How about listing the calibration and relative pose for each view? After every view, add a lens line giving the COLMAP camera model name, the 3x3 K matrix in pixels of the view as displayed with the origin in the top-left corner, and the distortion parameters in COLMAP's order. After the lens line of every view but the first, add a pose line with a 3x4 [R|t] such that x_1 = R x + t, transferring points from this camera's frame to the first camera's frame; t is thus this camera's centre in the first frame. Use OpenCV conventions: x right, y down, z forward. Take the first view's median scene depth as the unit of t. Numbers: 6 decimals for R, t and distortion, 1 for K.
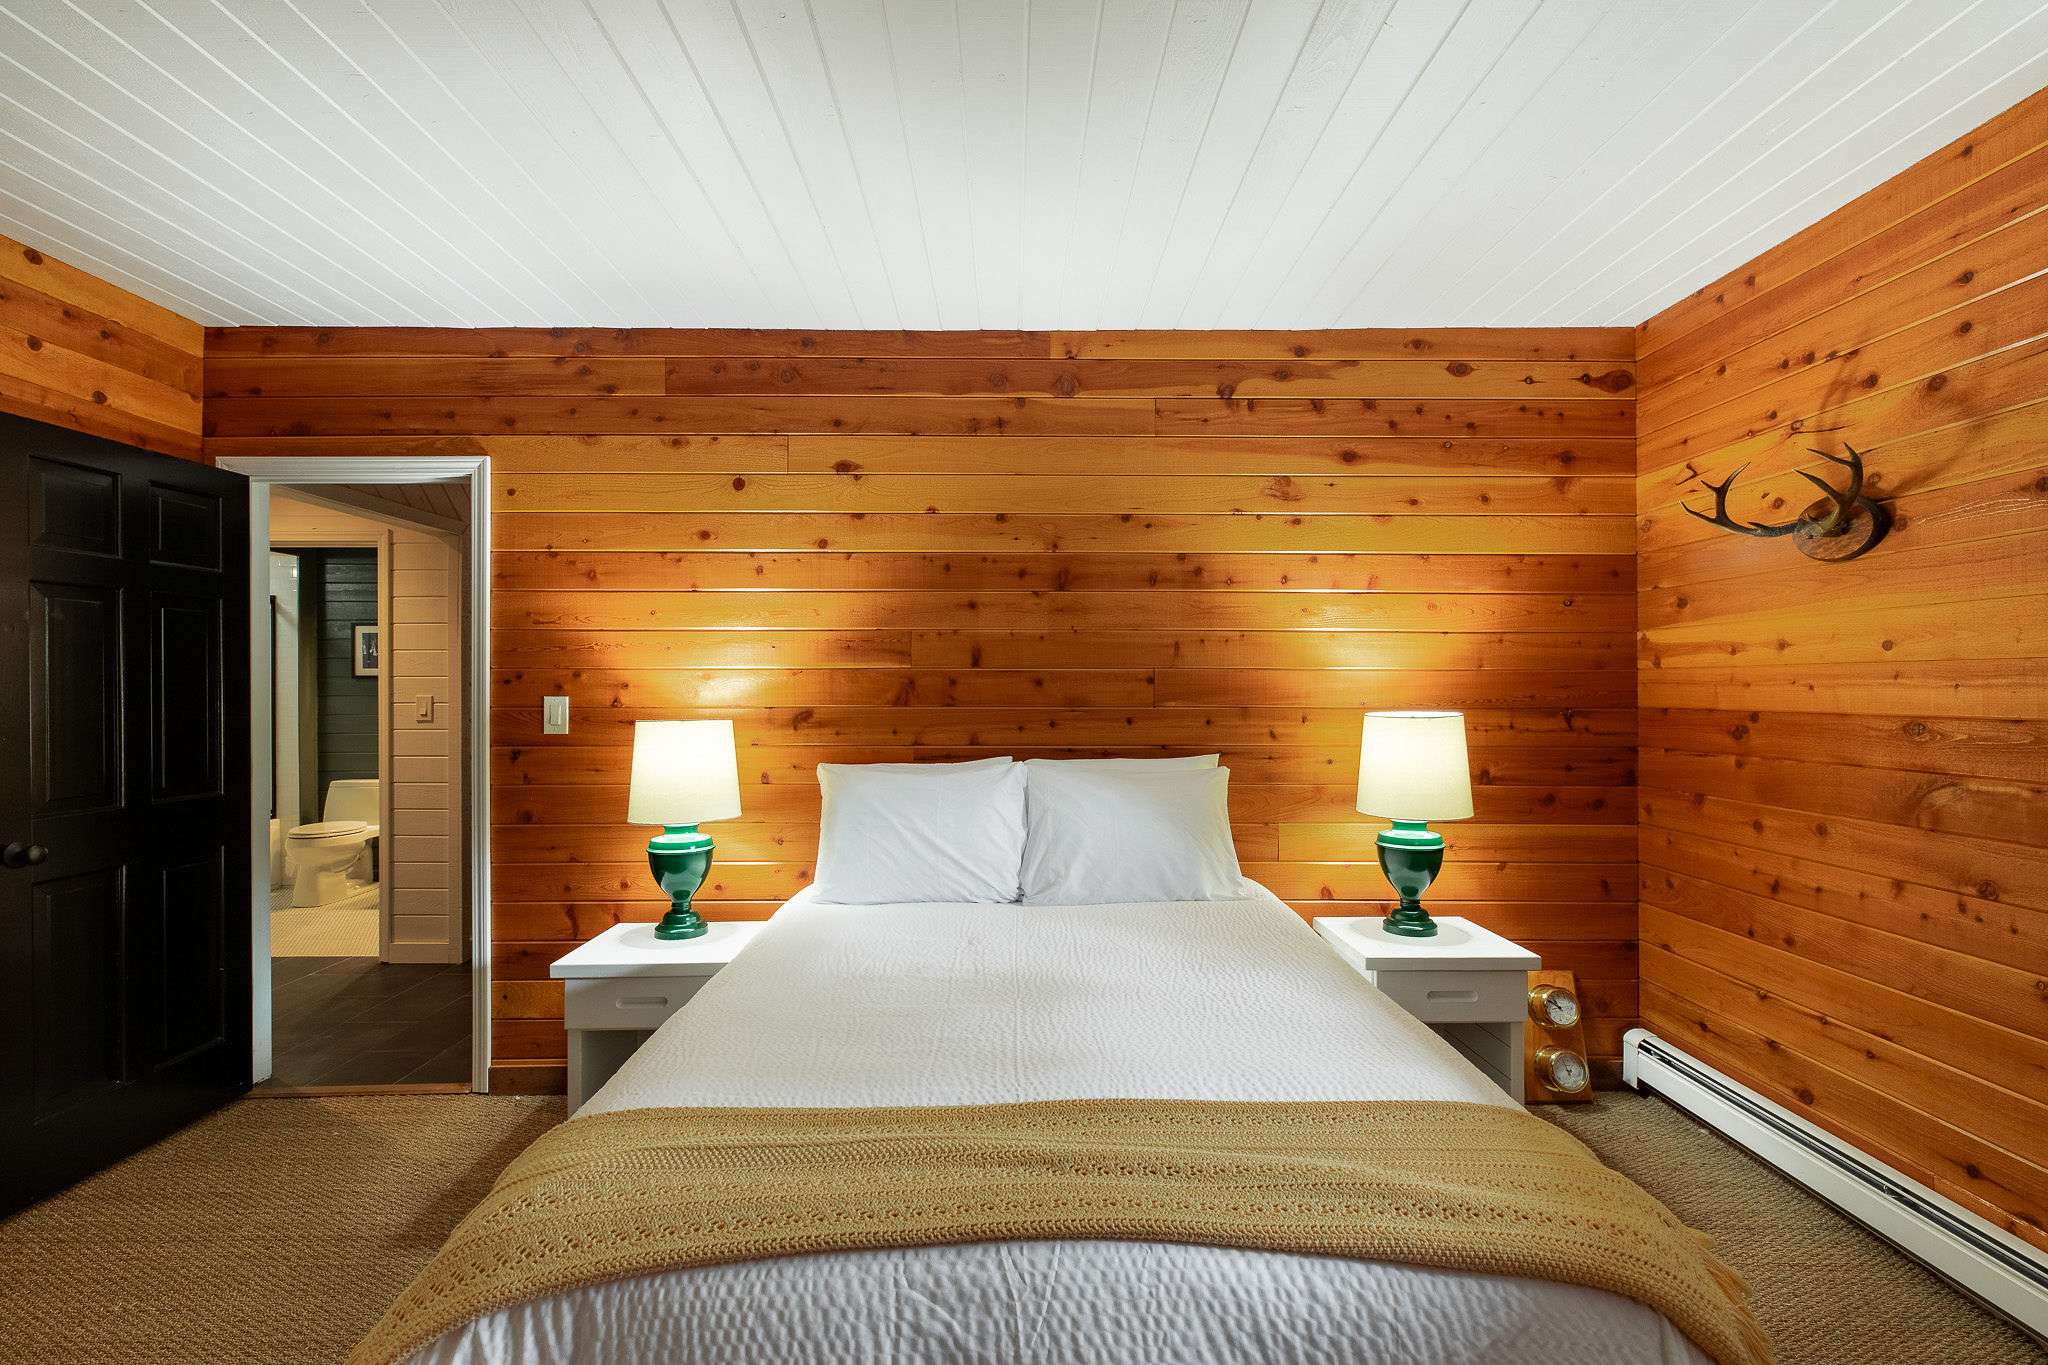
lens RADIAL K [[953.2, 0, 1027.2], [0, 953.2, 683.6], [0, 0, 1]] dist [0.011449, -0.001767]
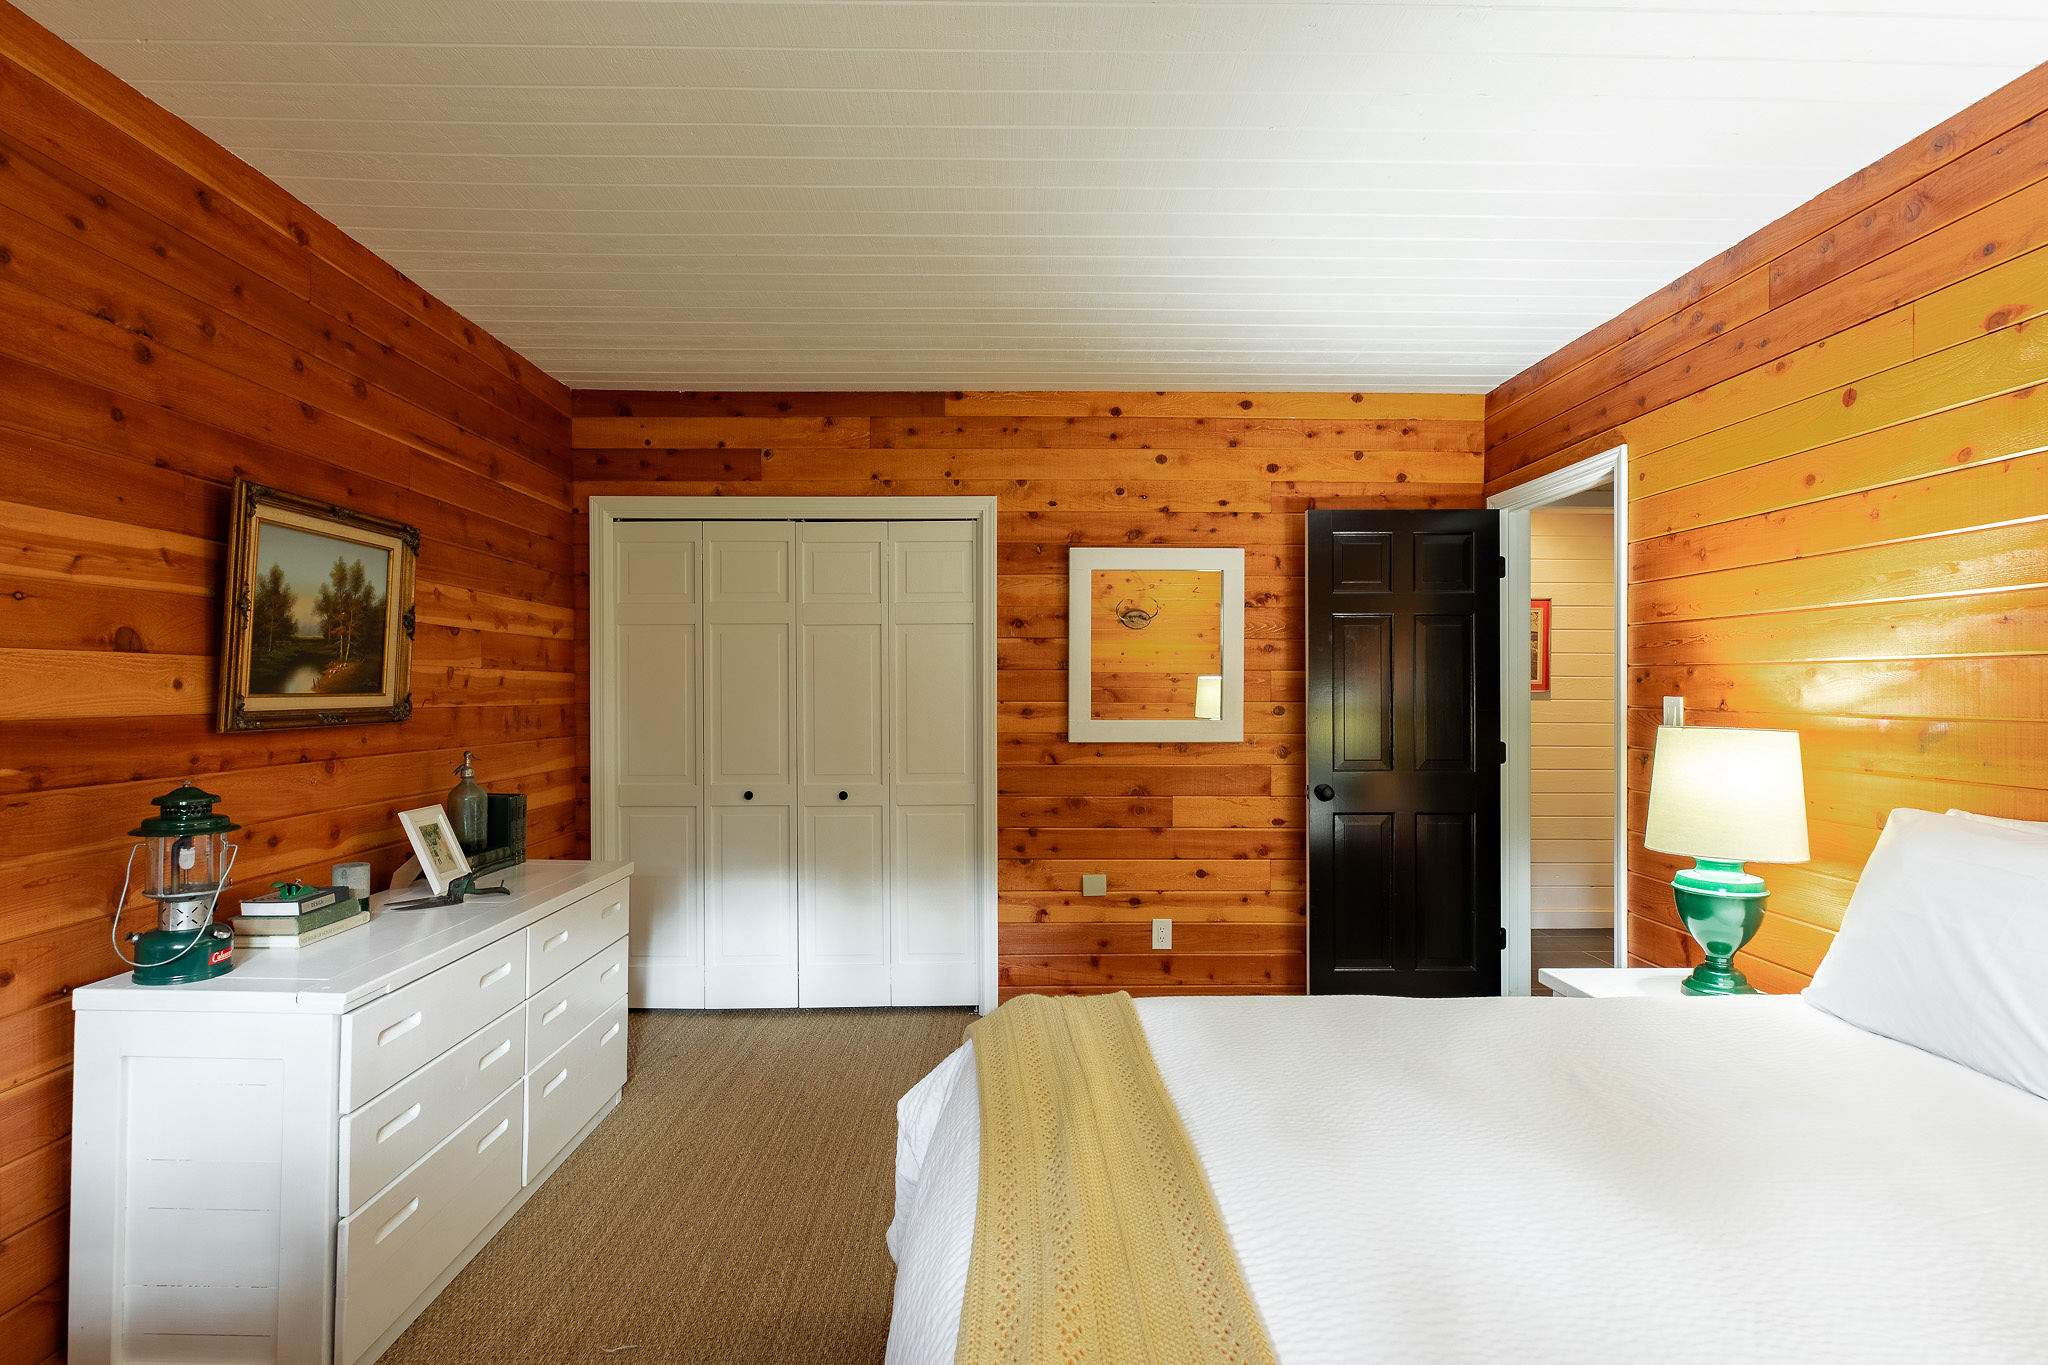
lens RADIAL K [[1037.7, 0, 1021.2], [0, 1037.7, 681.4], [0, 0, 1]] dist [0.003007, 0.000543]
pose [[-0.009114, -0.003057, -0.999954, 0.479268], [0.001941, 0.999993, -0.003075, 0.001330], [0.999957, -0.001969, -0.009108, 0.405148]]
